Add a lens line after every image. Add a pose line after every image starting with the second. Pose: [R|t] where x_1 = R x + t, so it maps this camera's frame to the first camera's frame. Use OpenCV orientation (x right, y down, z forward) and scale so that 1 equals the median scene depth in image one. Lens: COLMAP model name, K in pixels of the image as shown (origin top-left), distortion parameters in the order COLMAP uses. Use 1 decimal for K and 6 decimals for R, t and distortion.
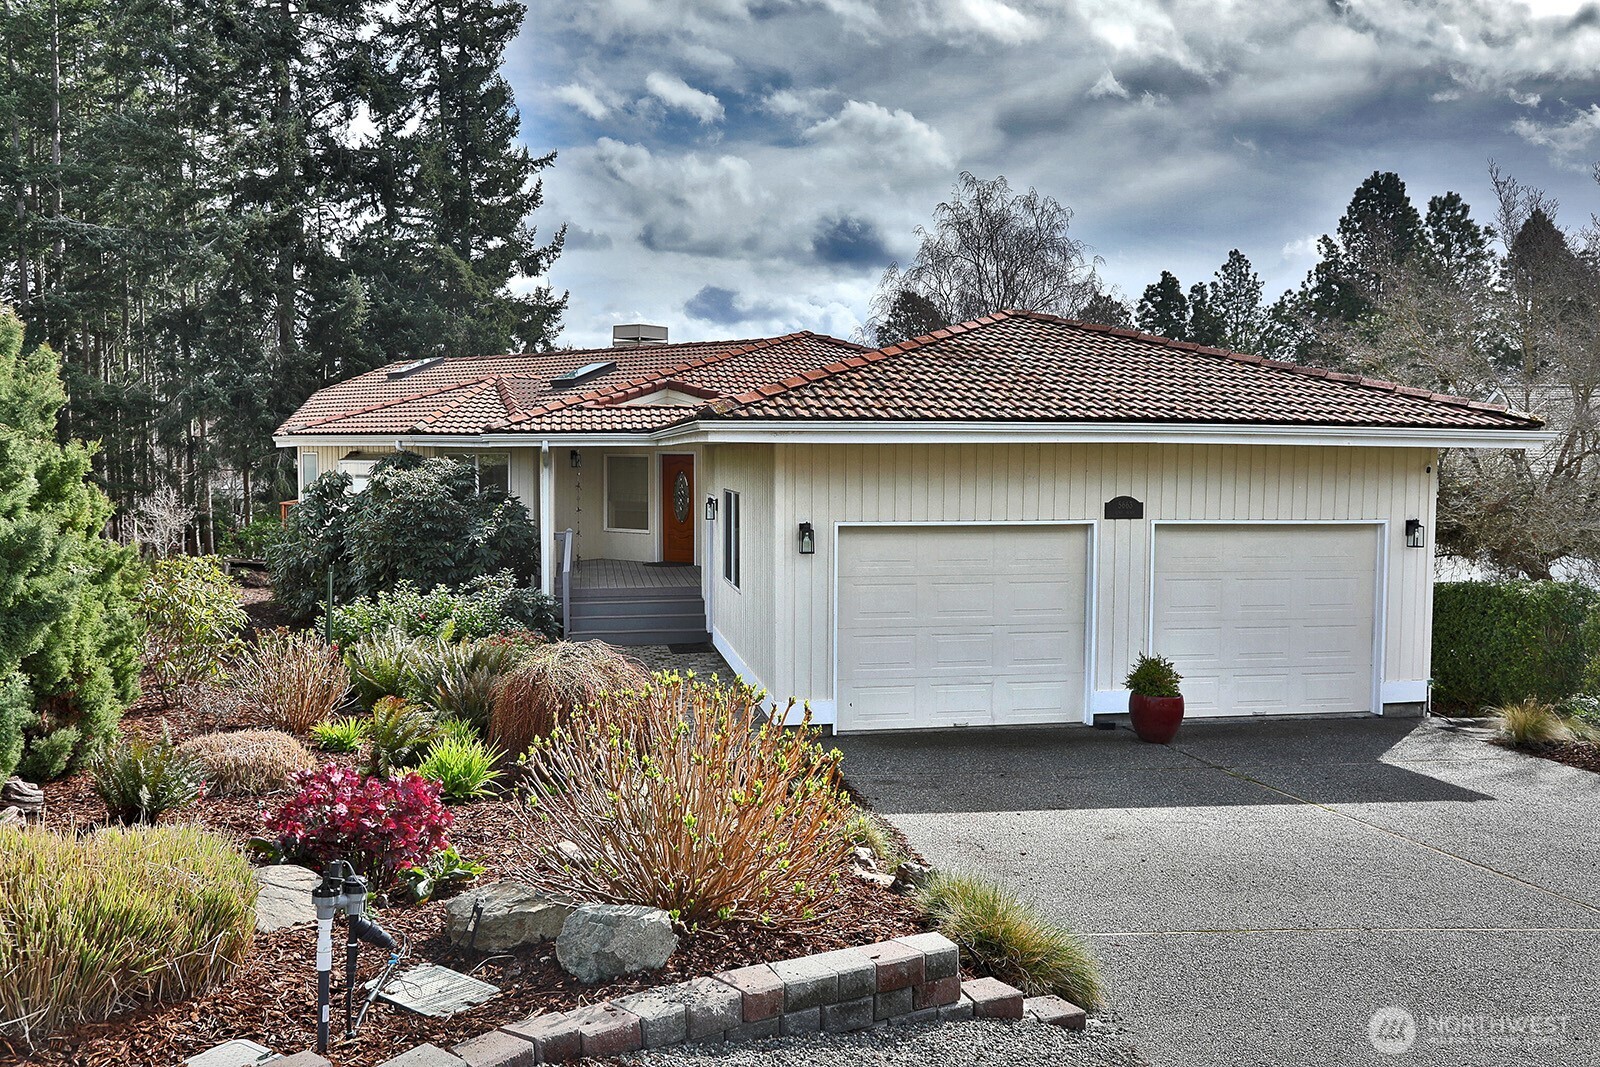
lens RADIAL K [[1329.5, 0, 797.3], [0, 1329.5, 530.8], [0, 0, 1]] dist [-0.002294, -0.004434]
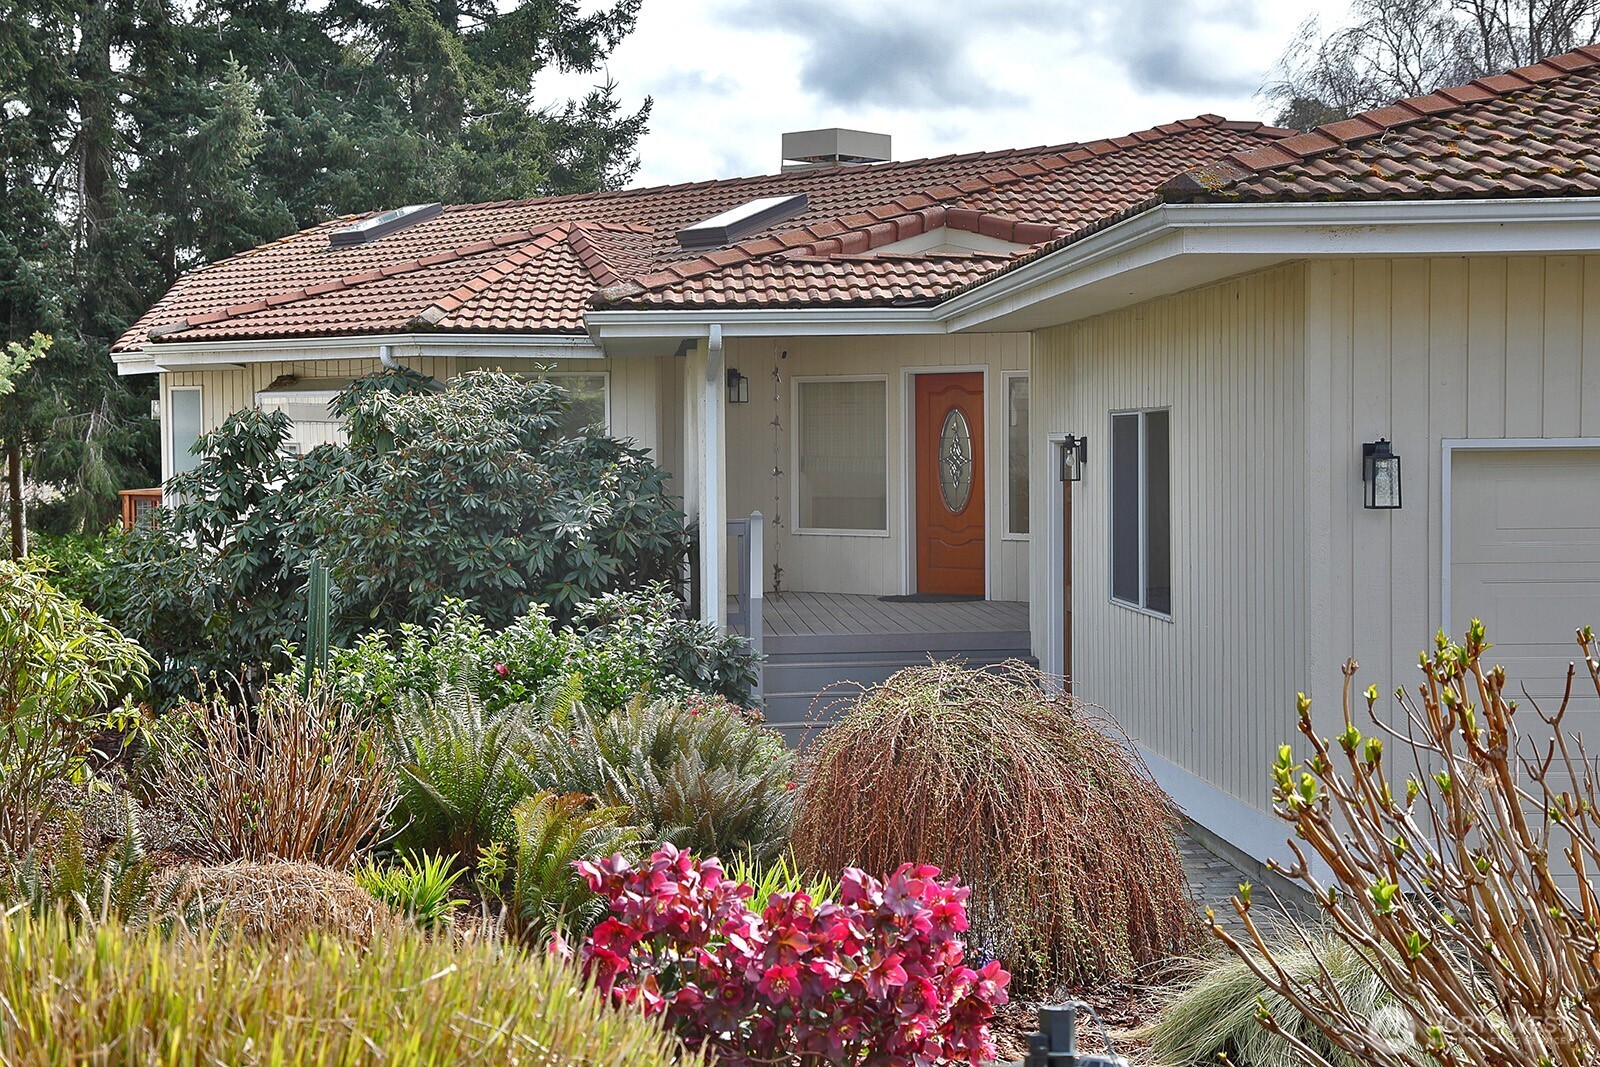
lens RADIAL K [[2500.3, 0, 801.2], [0, 2500.3, 534.8], [0, 0, 1]] dist [0.224262, 0.000000]
pose [[0.997955, -0.007159, -0.063525, -0.089478], [0.004700, 0.999237, -0.038769, 0.038684], [0.063754, 0.038391, 0.997227, 0.086366]]
